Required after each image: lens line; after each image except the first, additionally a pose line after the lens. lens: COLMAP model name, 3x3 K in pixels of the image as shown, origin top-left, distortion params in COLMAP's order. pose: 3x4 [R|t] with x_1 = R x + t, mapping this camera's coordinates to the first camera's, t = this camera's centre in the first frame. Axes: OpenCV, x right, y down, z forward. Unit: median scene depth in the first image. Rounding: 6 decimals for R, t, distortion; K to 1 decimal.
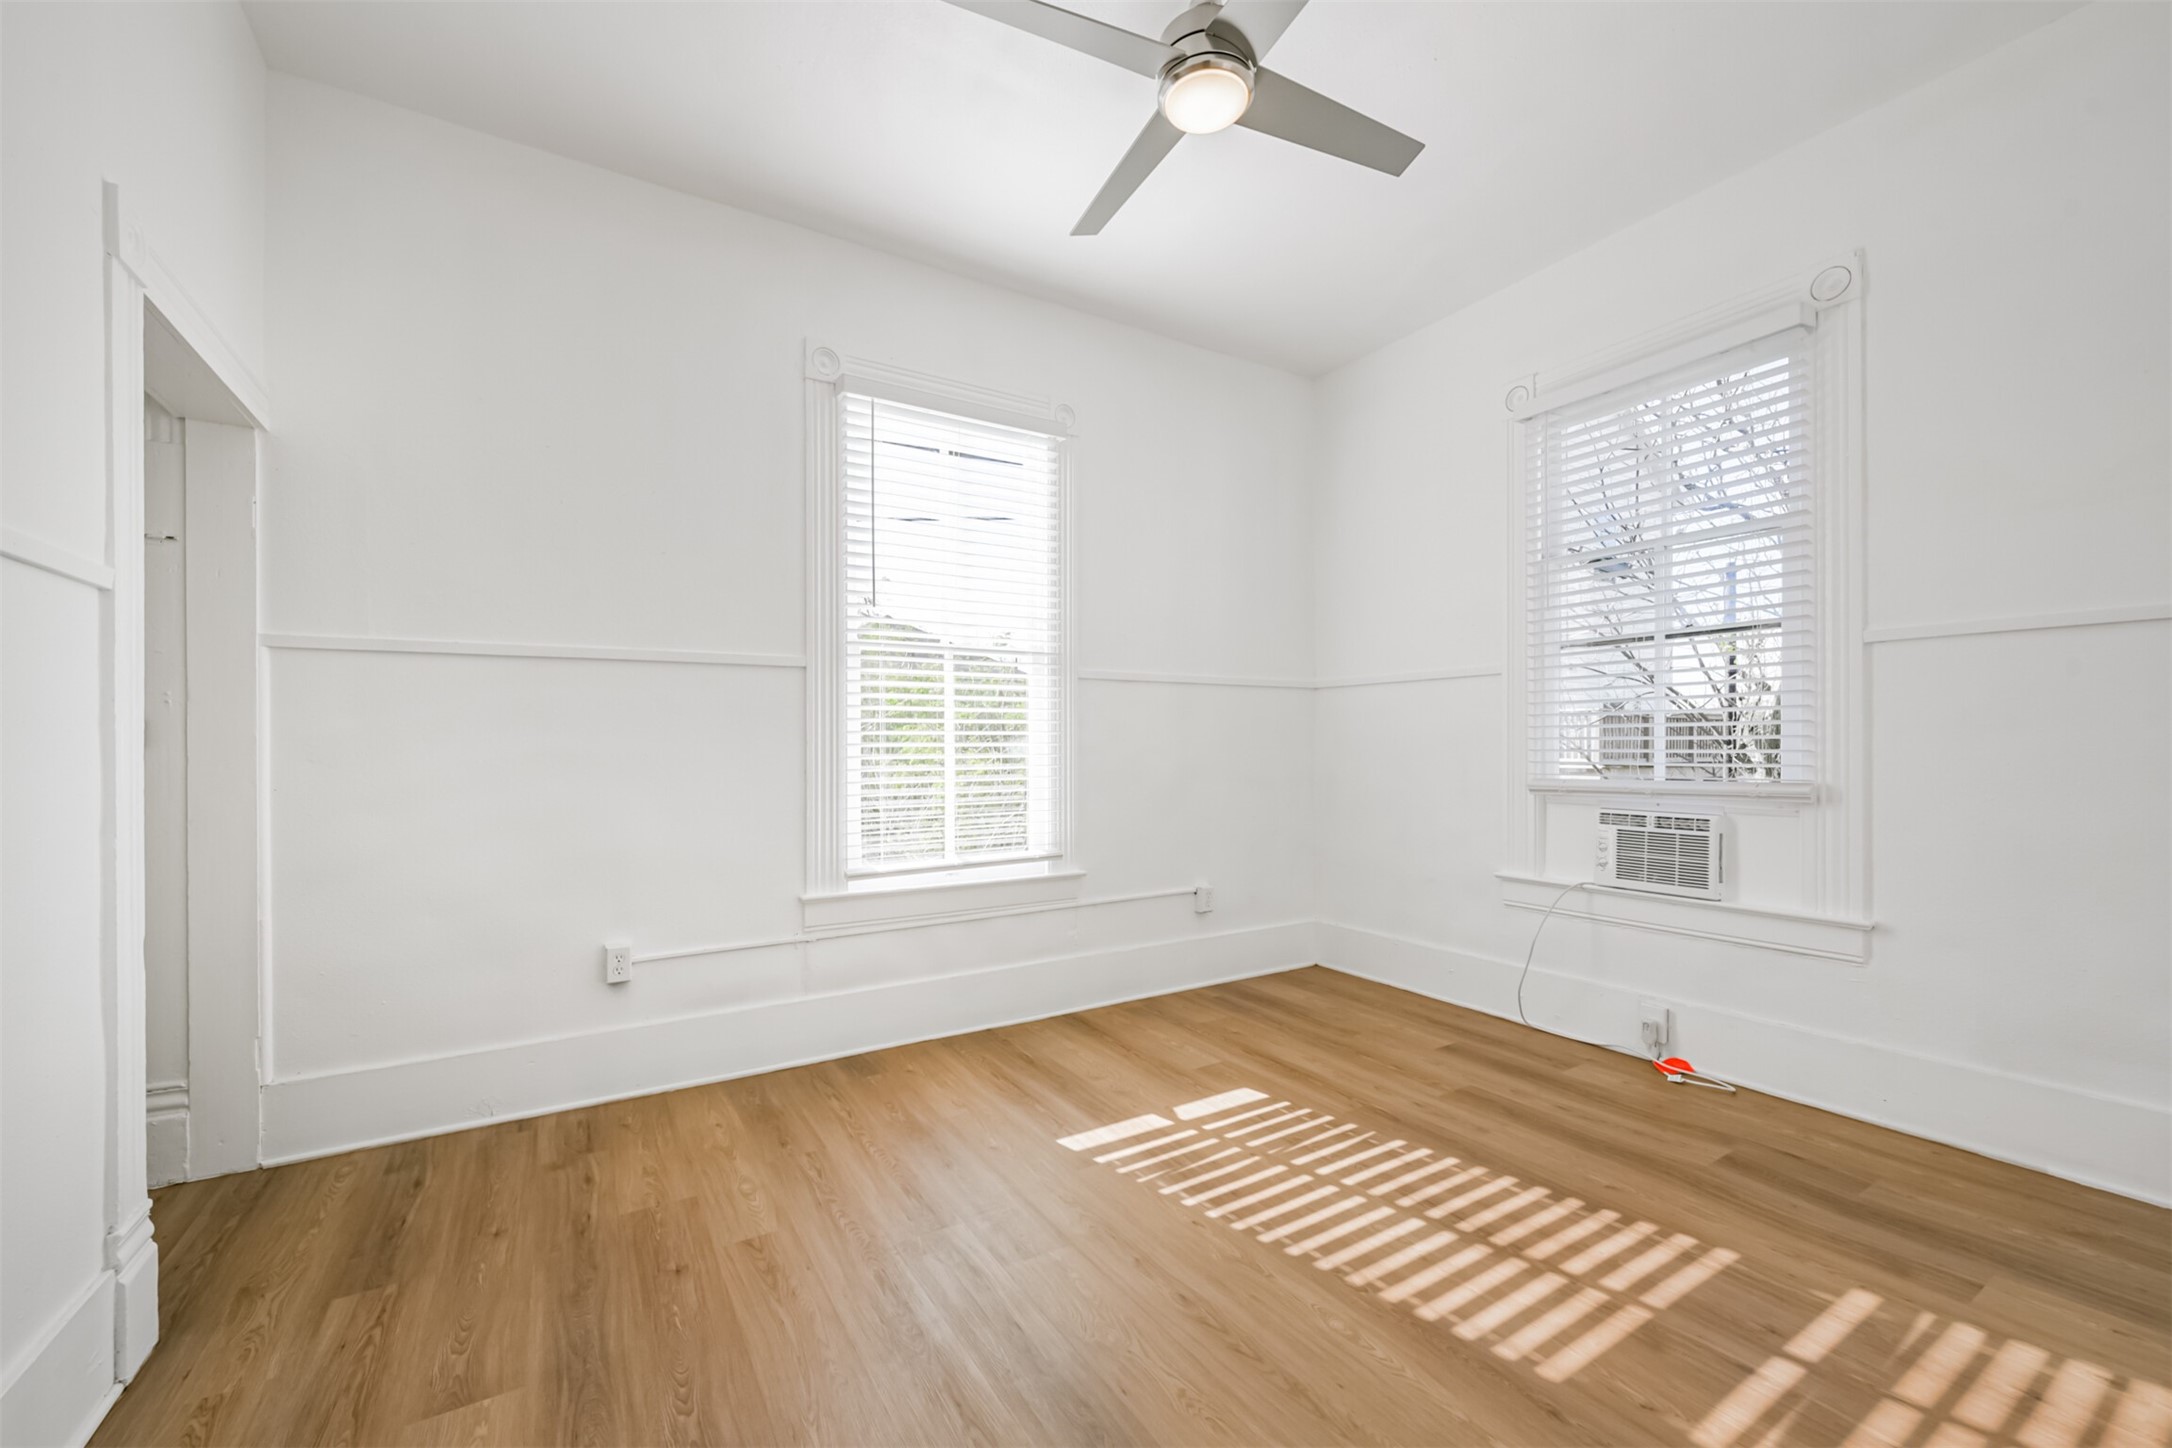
lens RADIAL K [[852.1, 0, 1079.5], [0, 852.1, 738.4], [0, 0, 1]] dist [-0.000247, 0.000062]
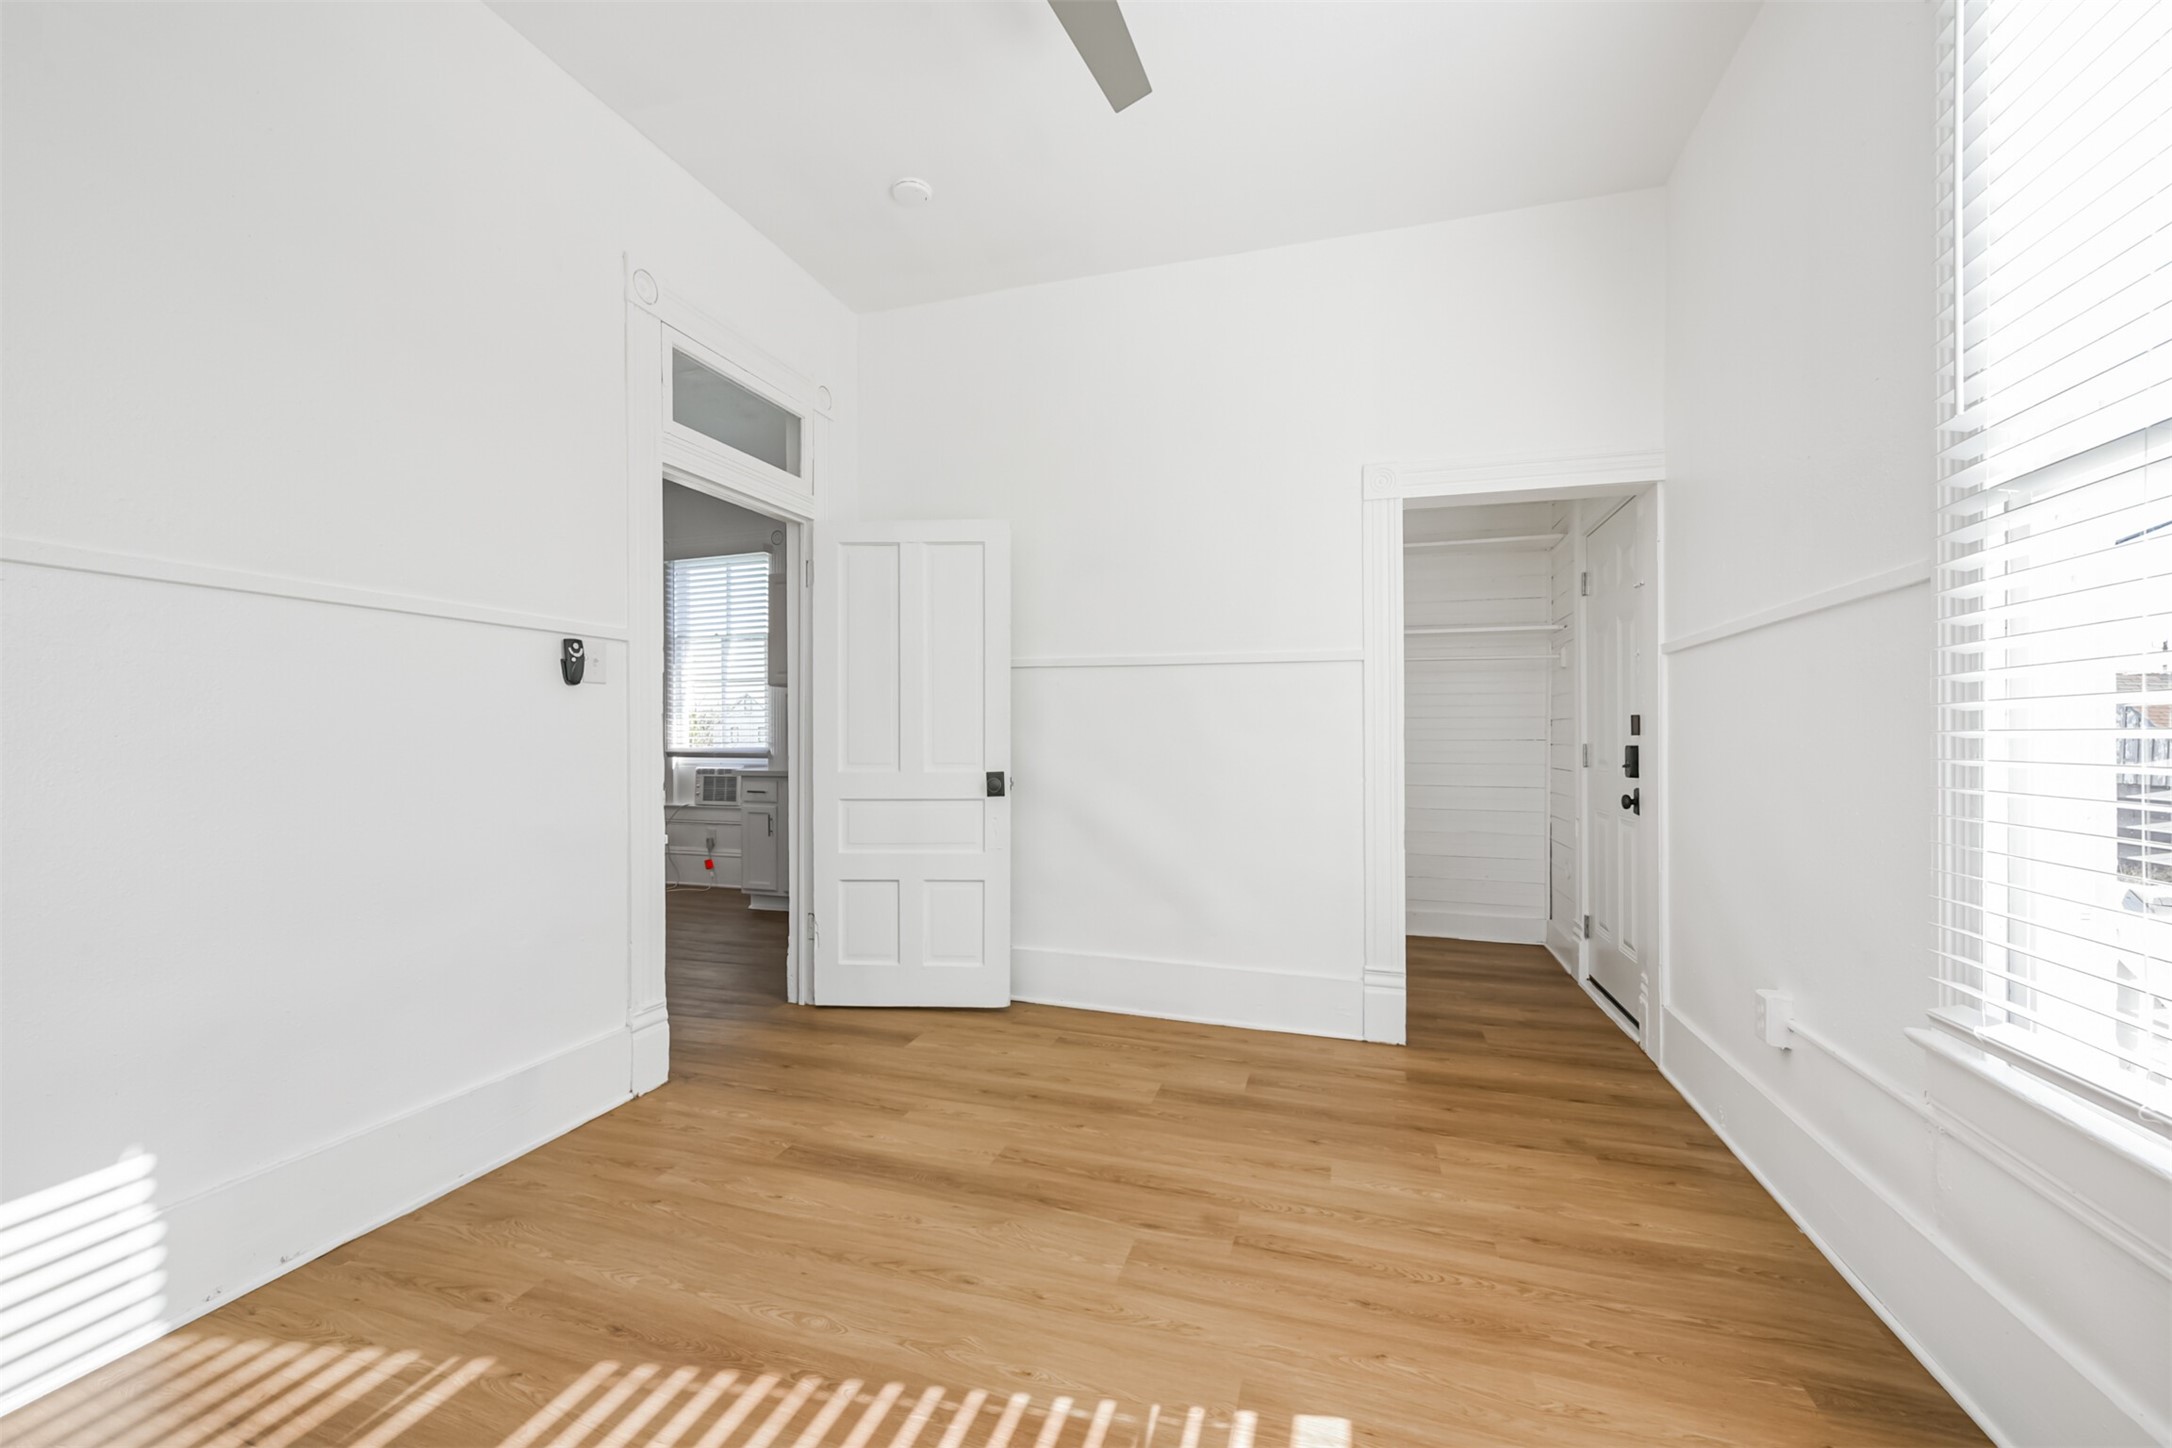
lens RADIAL K [[852.1, 0, 1079.5], [0, 852.1, 738.4], [0, 0, 1]] dist [-0.000247, 0.000062]
pose [[-0.747979, 0.008965, -0.663662, 0.632470], [0.009286, 0.999952, 0.003042, 0.005630], [0.663657, -0.003888, -0.748026, 1.693721]]
